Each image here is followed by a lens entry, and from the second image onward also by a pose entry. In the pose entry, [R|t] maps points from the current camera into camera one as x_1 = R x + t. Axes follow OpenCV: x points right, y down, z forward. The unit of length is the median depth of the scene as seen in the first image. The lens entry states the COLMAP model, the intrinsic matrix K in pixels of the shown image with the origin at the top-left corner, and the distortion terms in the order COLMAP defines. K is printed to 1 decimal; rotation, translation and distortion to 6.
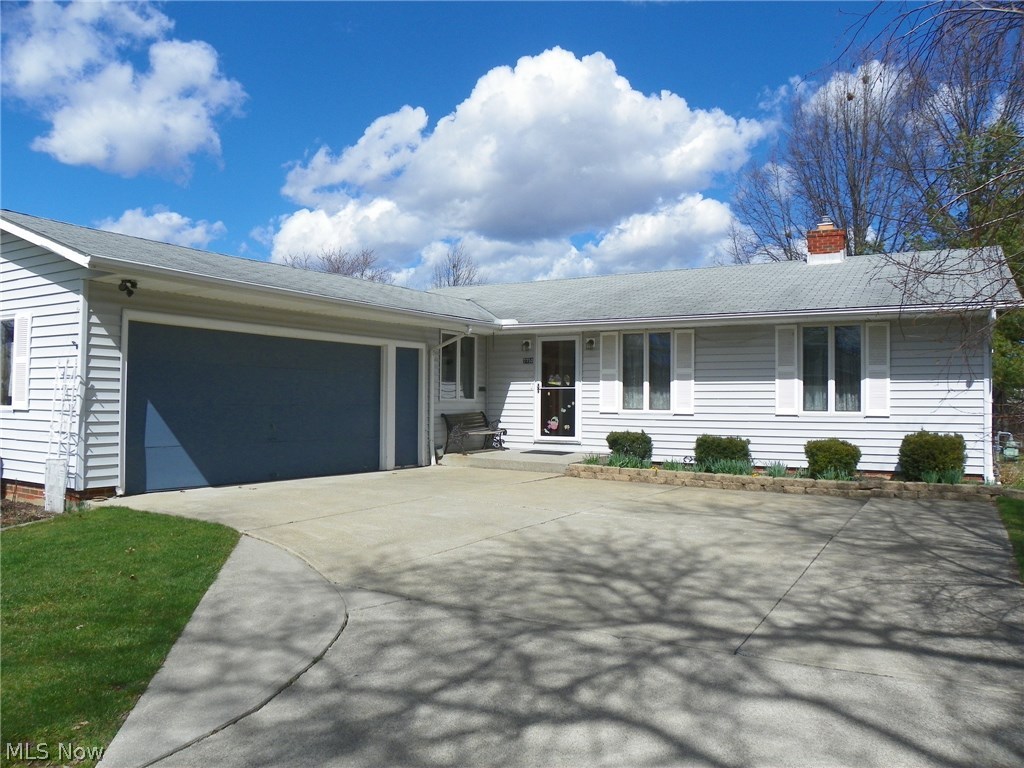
lens RADIAL K [[775.7, 0, 512.4], [0, 775.7, 379.7], [0, 0, 1]] dist [-0.153918, 0.087994]
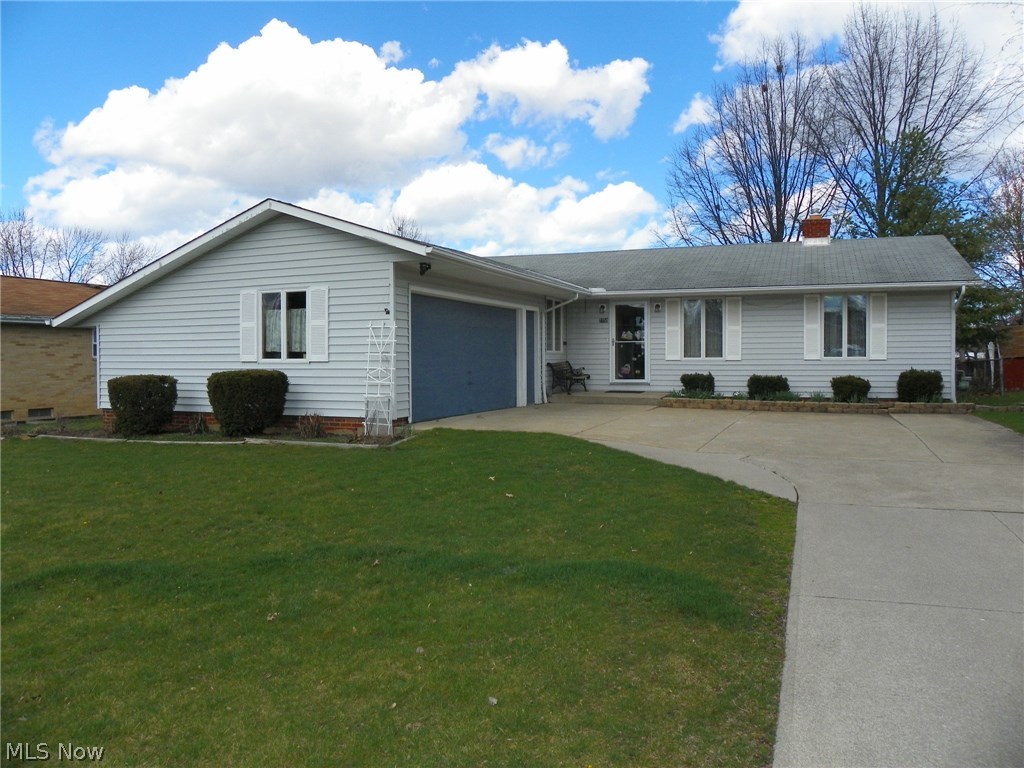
lens RADIAL K [[775.7, 0, 512.4], [0, 775.7, 379.7], [0, 0, 1]] dist [-0.153918, 0.087994]
pose [[0.987733, -0.017007, 0.155220, -0.401286], [0.008281, 0.998358, 0.056688, -0.000579], [-0.155929, -0.054707, 0.986252, -0.284174]]
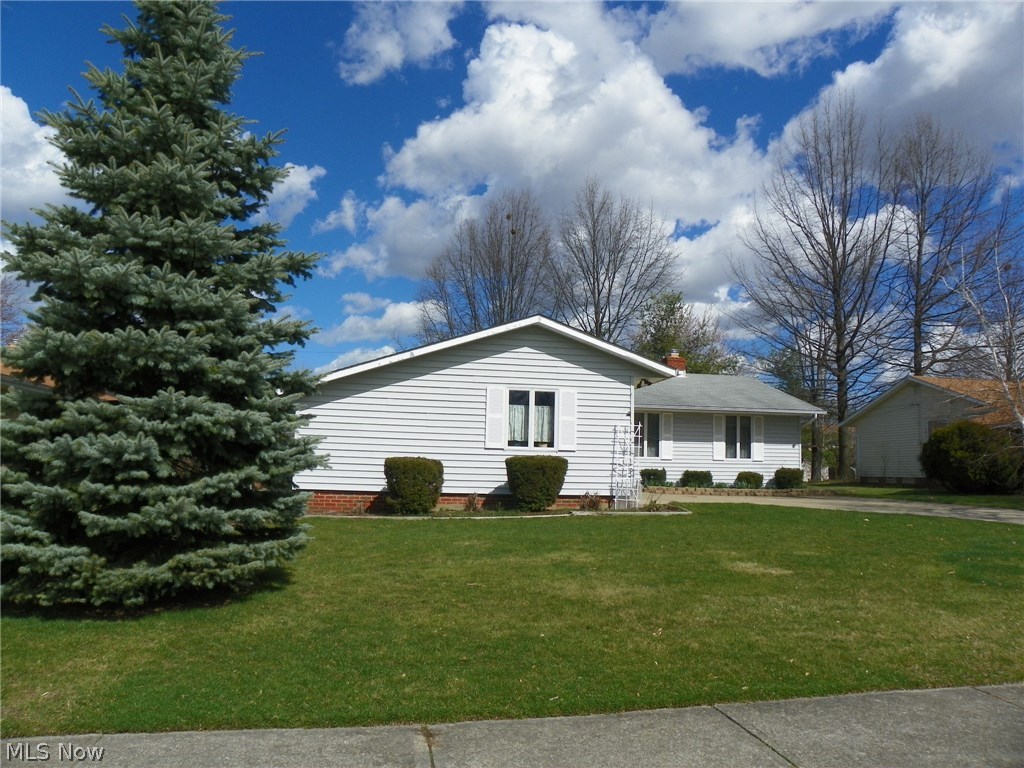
lens RADIAL K [[775.7, 0, 512.4], [0, 775.7, 379.7], [0, 0, 1]] dist [-0.153918, 0.087994]
pose [[0.749558, 0.082685, 0.656754, -1.372109], [-0.039413, 0.995982, -0.080412, 0.020822], [-0.660765, 0.034389, 0.749805, -0.139072]]
